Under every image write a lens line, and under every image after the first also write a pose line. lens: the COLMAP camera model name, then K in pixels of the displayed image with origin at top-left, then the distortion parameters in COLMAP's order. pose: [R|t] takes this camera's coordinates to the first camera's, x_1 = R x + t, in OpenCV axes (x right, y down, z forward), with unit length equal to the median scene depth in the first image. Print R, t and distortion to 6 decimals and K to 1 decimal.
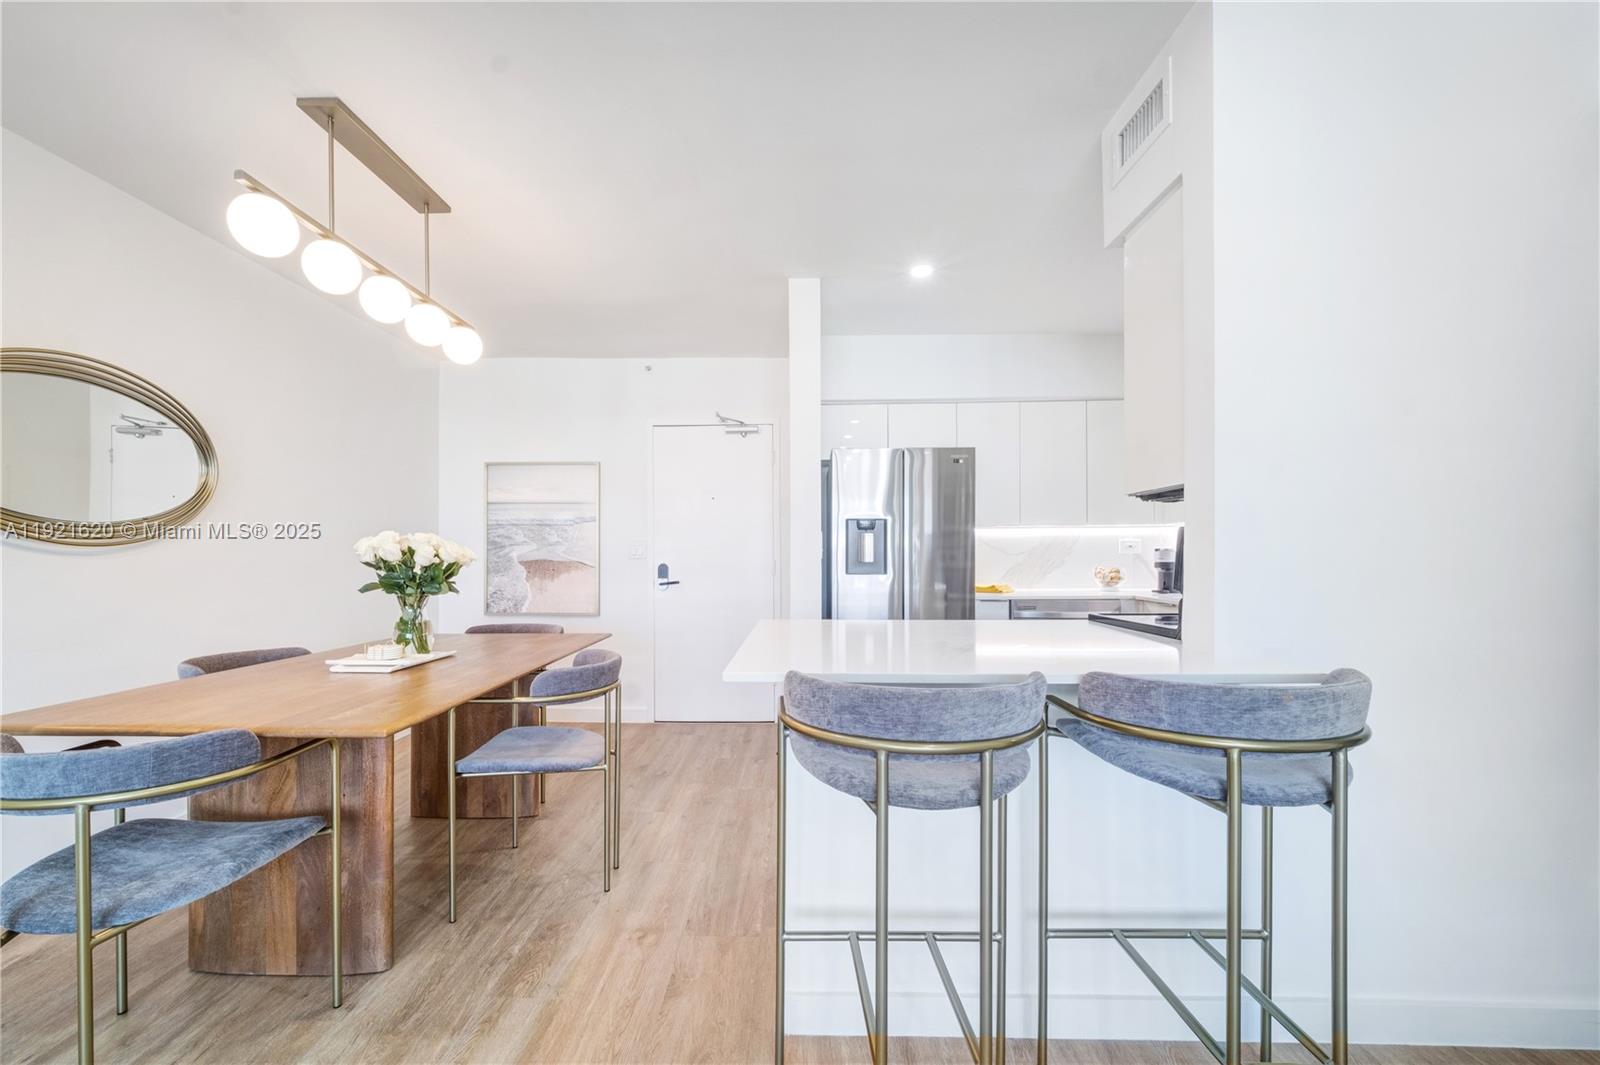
lens RADIAL K [[653.3, 0, 771.5], [0, 653.3, 553.1], [0, 0, 1]] dist [-0.002079, 0.000052]
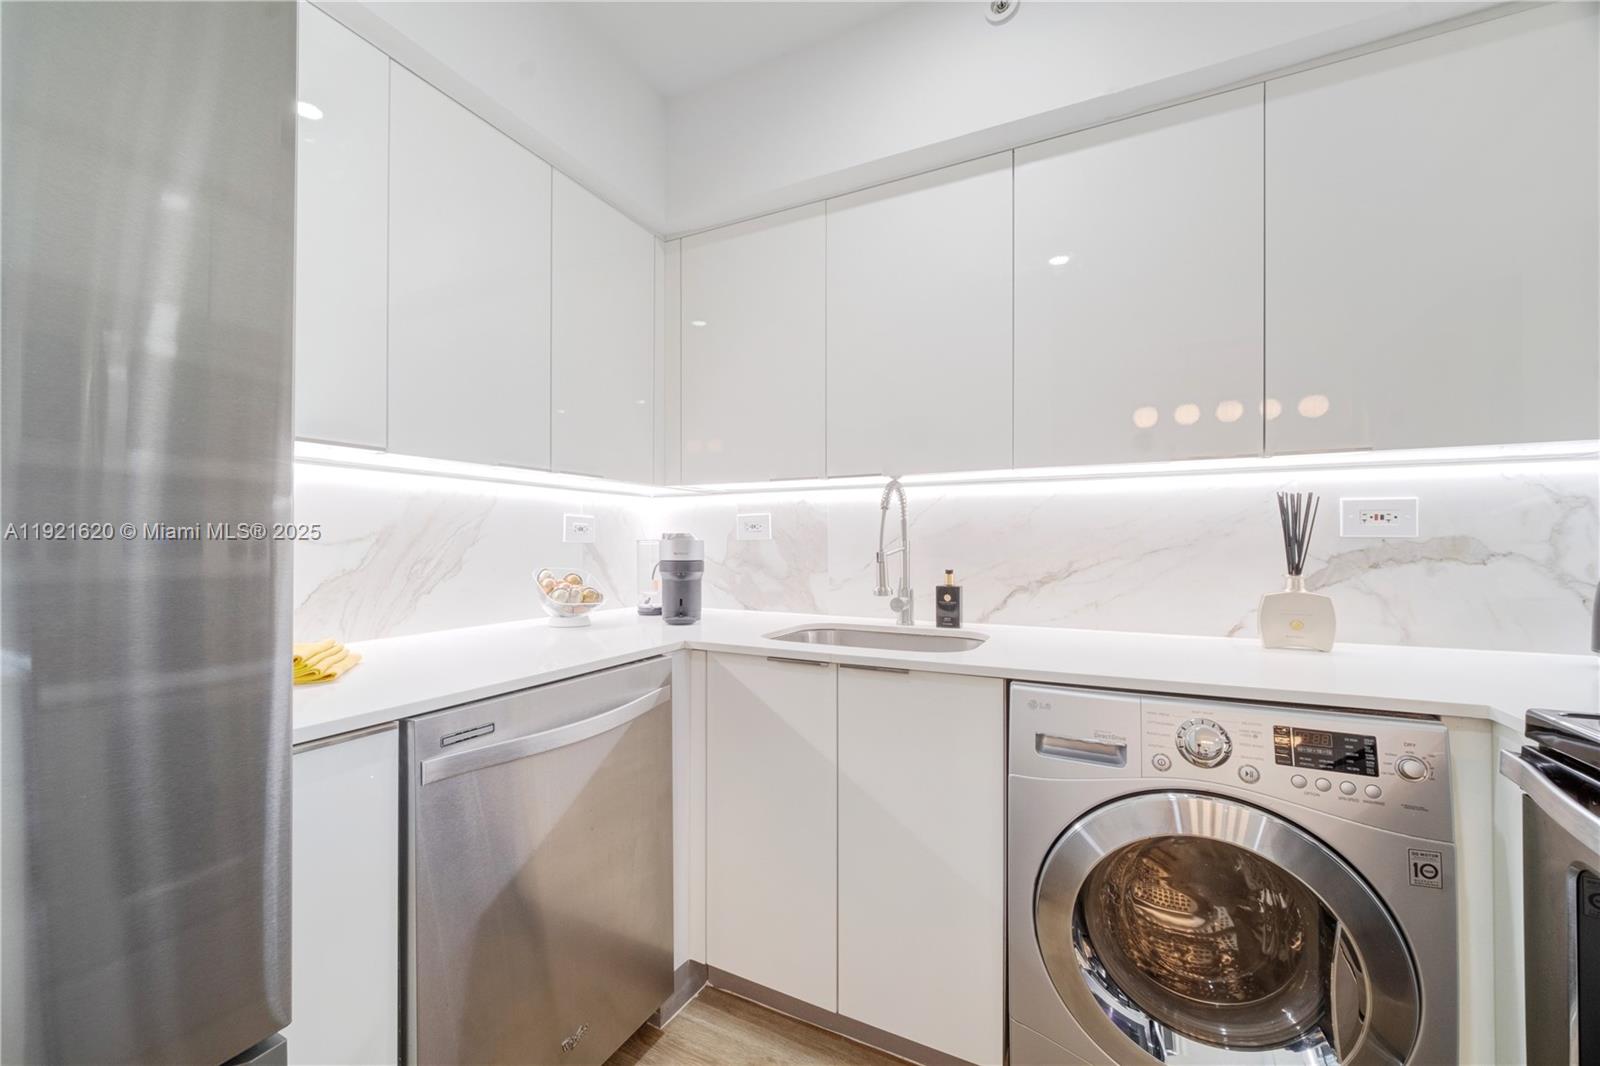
lens RADIAL K [[629.7, 0, 778.8], [0, 629.7, 538.4], [0, 0, 1]] dist [-0.003609, -0.000267]
pose [[0.425494, 0.011267, 0.904891, 0.332412], [-0.005898, 0.999936, -0.009677, 0.001605], [-0.904942, -0.001220, 0.425534, 1.231343]]
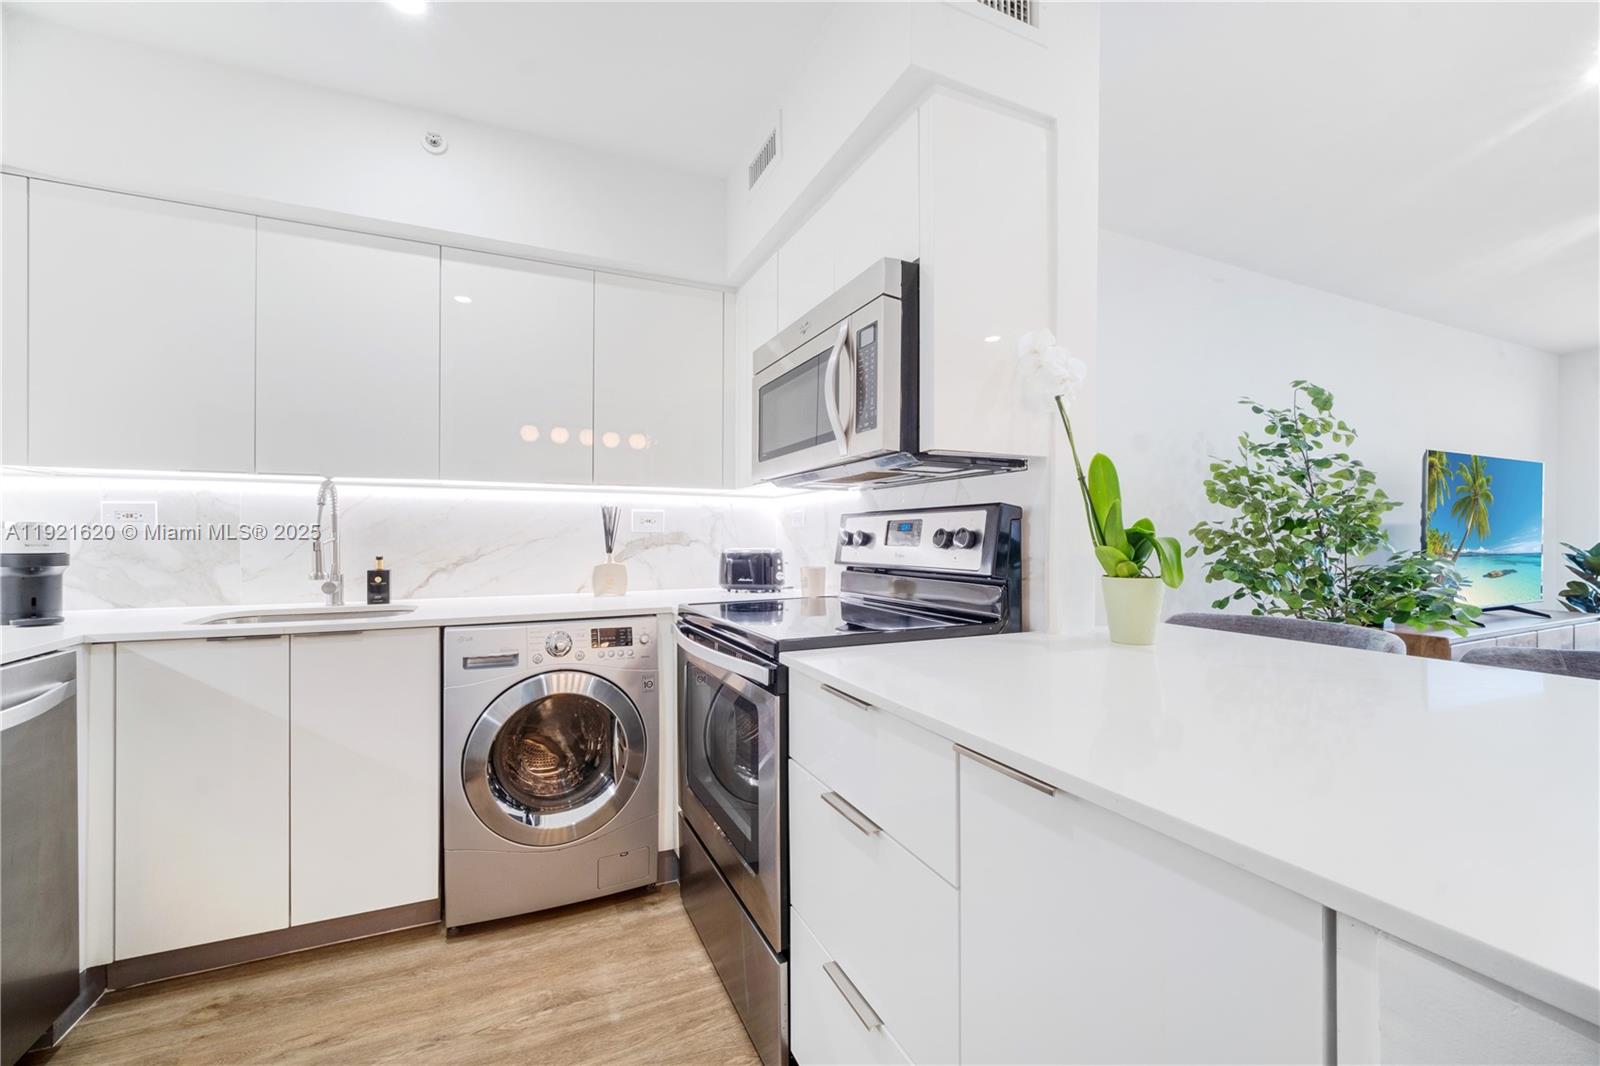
lens RADIAL K [[629.7, 0, 778.8], [0, 629.7, 538.4], [0, 0, 1]] dist [-0.003609, -0.000267]
pose [[-0.449512, 0.002449, 0.893271, 0.011820], [-0.002735, 0.999988, -0.004118, 0.006673], [-0.893270, -0.004294, -0.449500, 1.260410]]
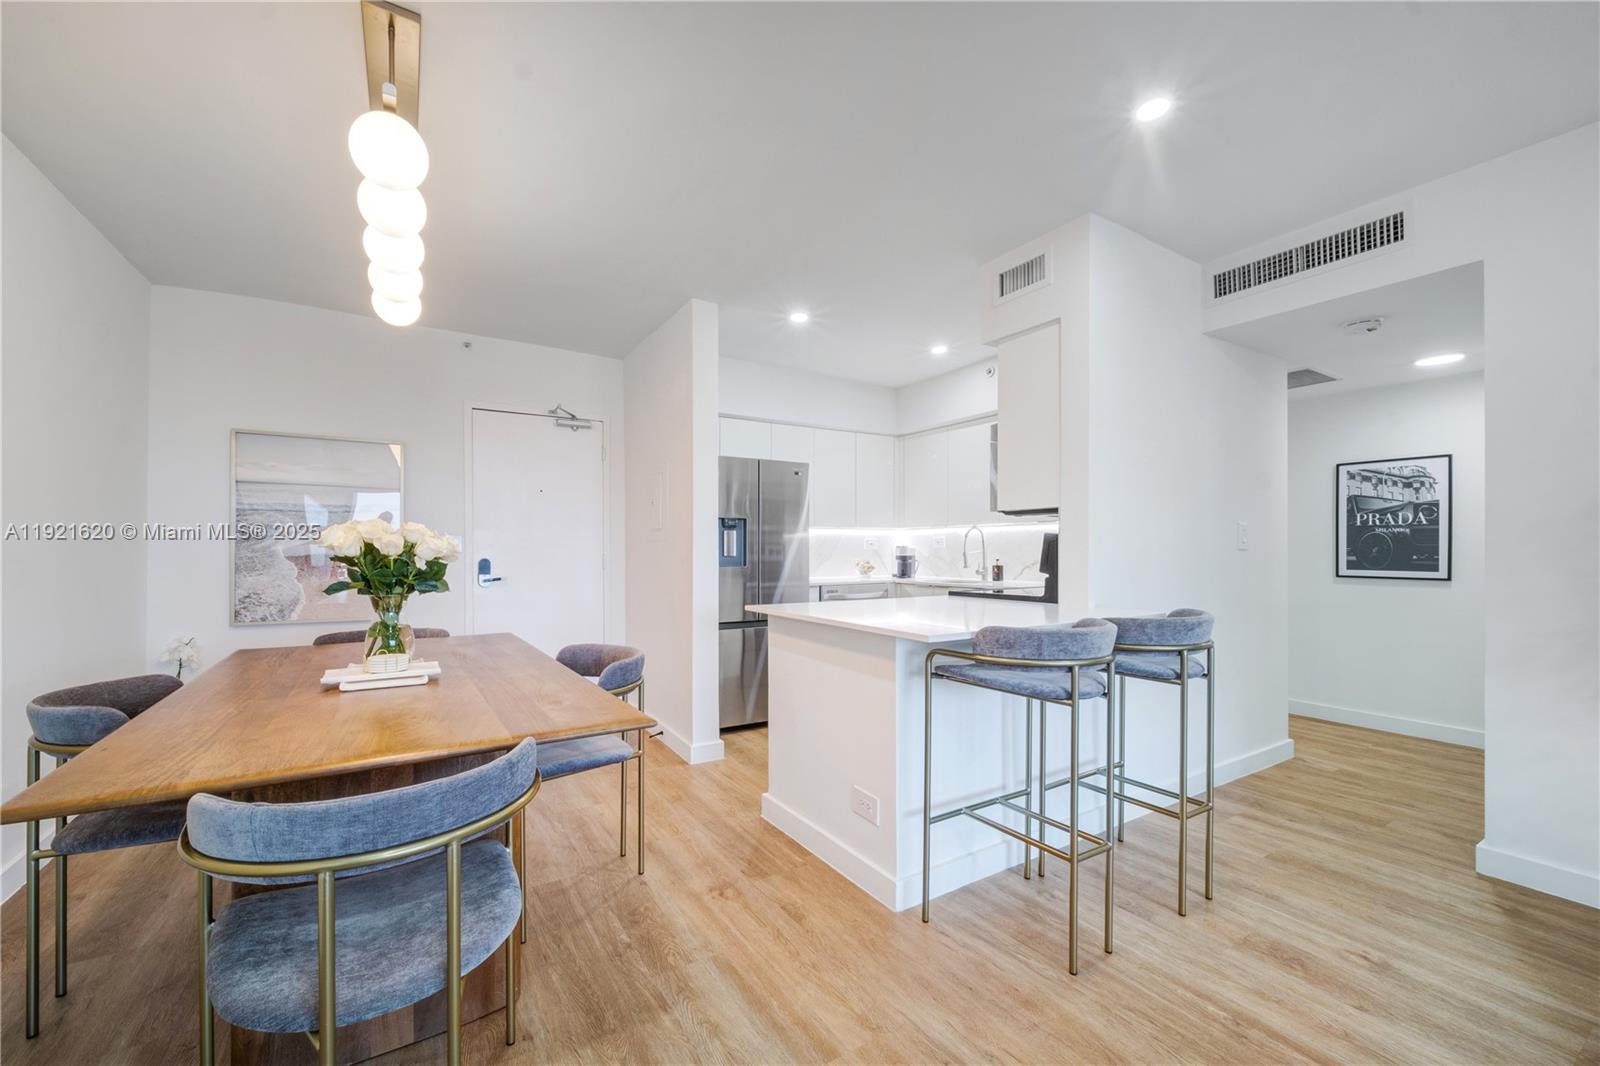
lens RADIAL K [[637.0, 0, 774.0], [0, 637.0, 549.3], [0, 0, 1]] dist [-0.001697, -0.000235]
pose [[0.837940, 0.003692, 0.545750, -0.608549], [-0.004360, 0.999990, -0.000070, 0.002505], [-0.545745, -0.002321, 0.837948, 0.039061]]
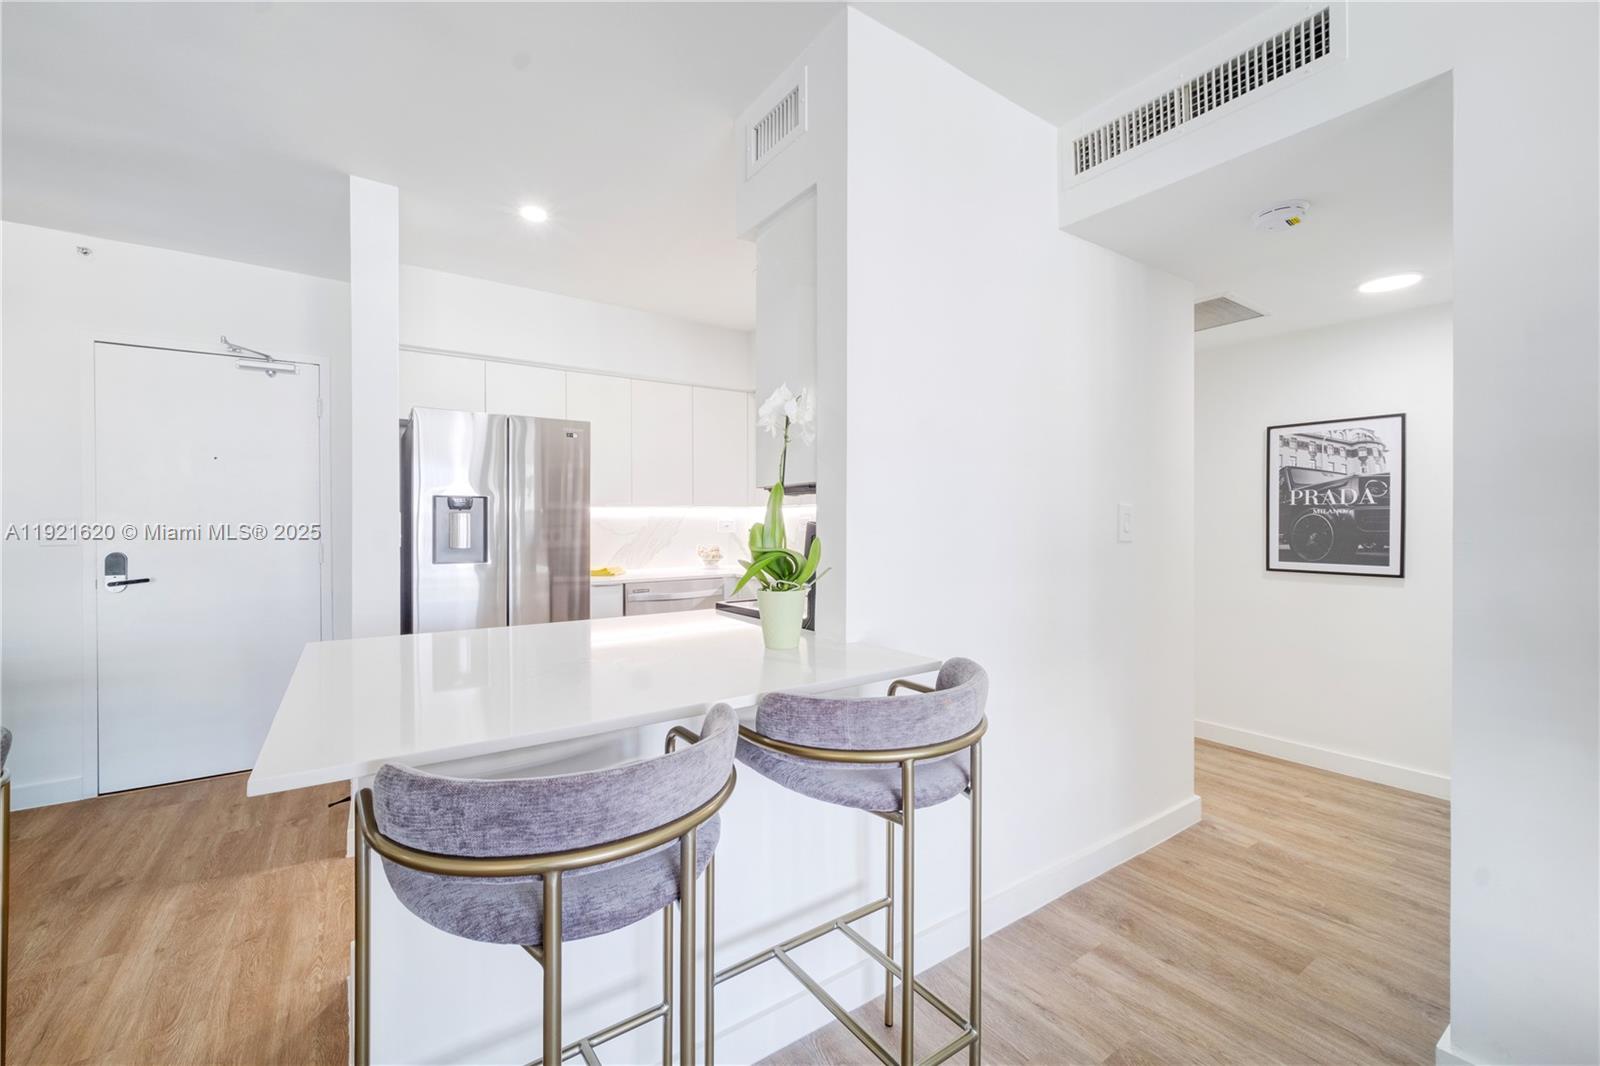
lens RADIAL K [[653.1, 0, 784.2], [0, 653.1, 526.6], [0, 0, 1]] dist [-0.001589, 0.000012]
pose [[0.807885, -0.001138, 0.589338, -0.017241], [-0.002250, 0.999985, 0.005015, -0.028818], [-0.589335, -0.005378, 0.807871, 0.137970]]
